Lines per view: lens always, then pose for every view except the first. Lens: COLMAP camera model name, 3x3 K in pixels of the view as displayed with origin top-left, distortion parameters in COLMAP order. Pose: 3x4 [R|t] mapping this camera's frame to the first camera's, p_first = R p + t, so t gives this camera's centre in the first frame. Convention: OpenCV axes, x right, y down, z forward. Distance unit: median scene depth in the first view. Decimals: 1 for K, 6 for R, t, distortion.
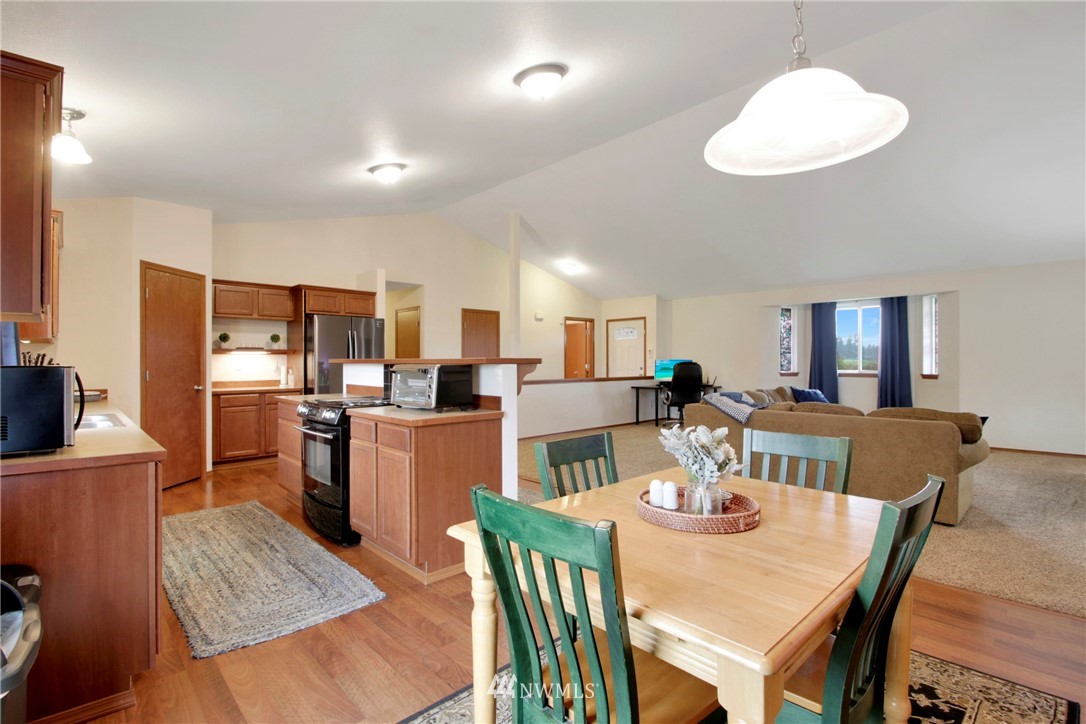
lens RADIAL K [[515.7, 0, 537.0], [0, 515.7, 359.2], [0, 0, 1]] dist [-0.003114, -0.003460]
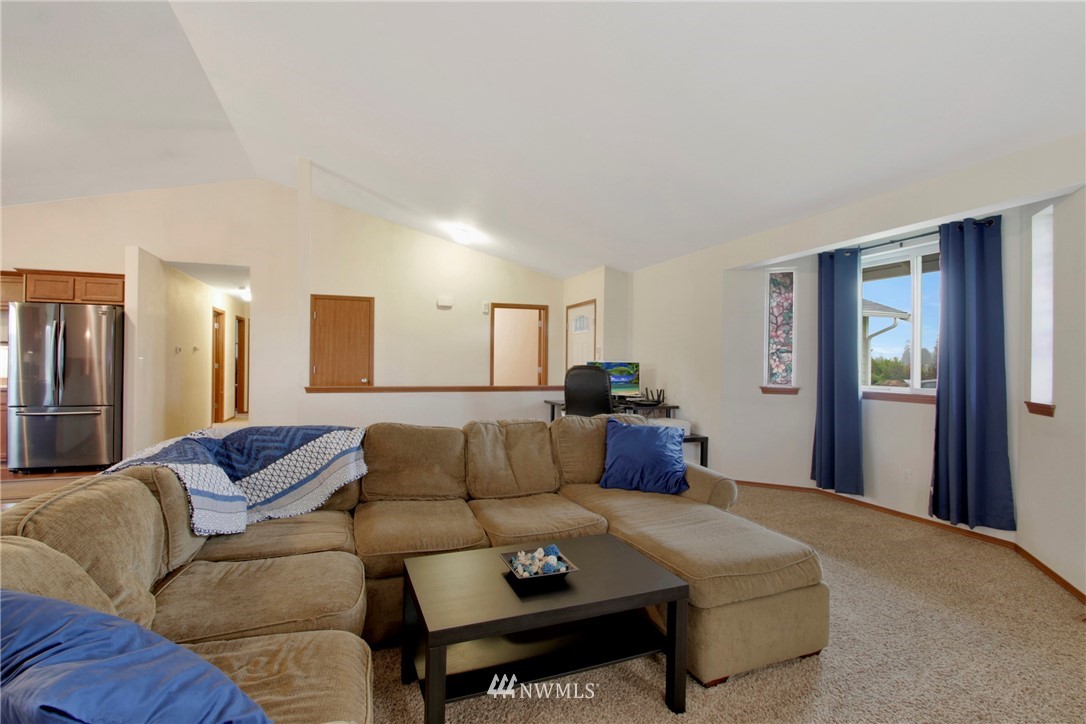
lens RADIAL K [[515.7, 0, 514.1], [0, 515.7, 373.1], [0, 0, 1]] dist [-0.003114, -0.003460]
pose [[0.904957, 0.022180, -0.424925, 0.706838], [-0.014059, 0.999654, 0.022238, 0.003496], [0.425271, -0.014151, 0.904955, 0.584523]]
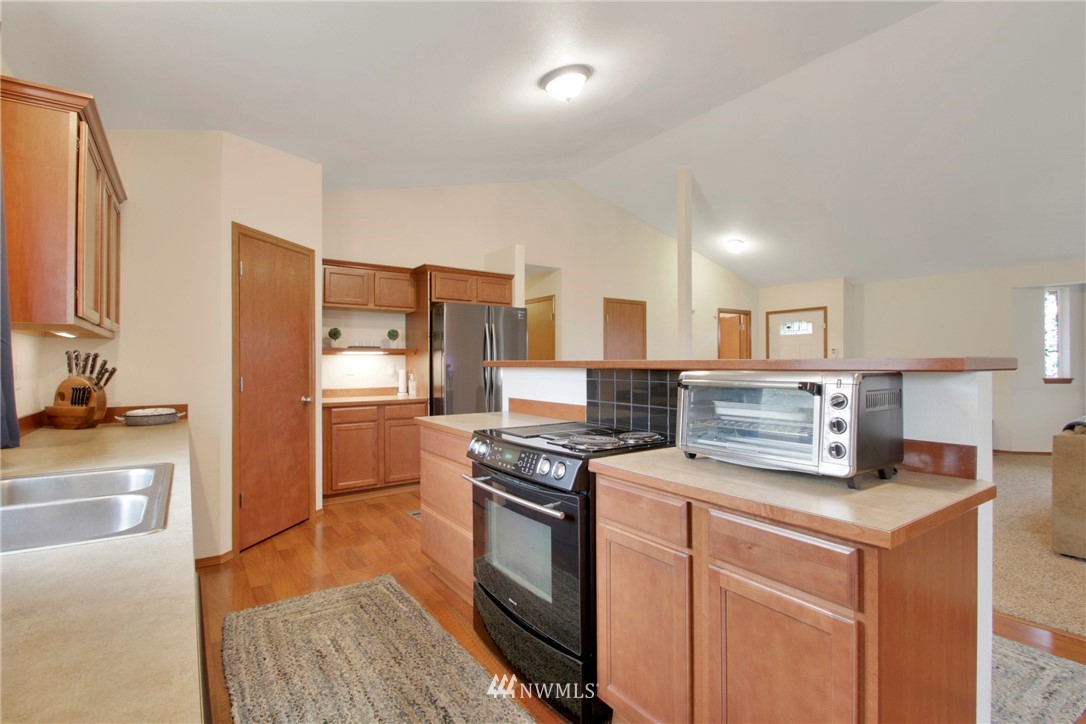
lens RADIAL K [[515.7, 0, 534.2], [0, 515.7, 360.7], [0, 0, 1]] dist [-0.003114, -0.003460]
pose [[0.988493, -0.001285, -0.151259, -0.192493], [0.001180, 0.999999, -0.000787, 0.000179], [0.151260, 0.000599, 0.988494, 0.274669]]
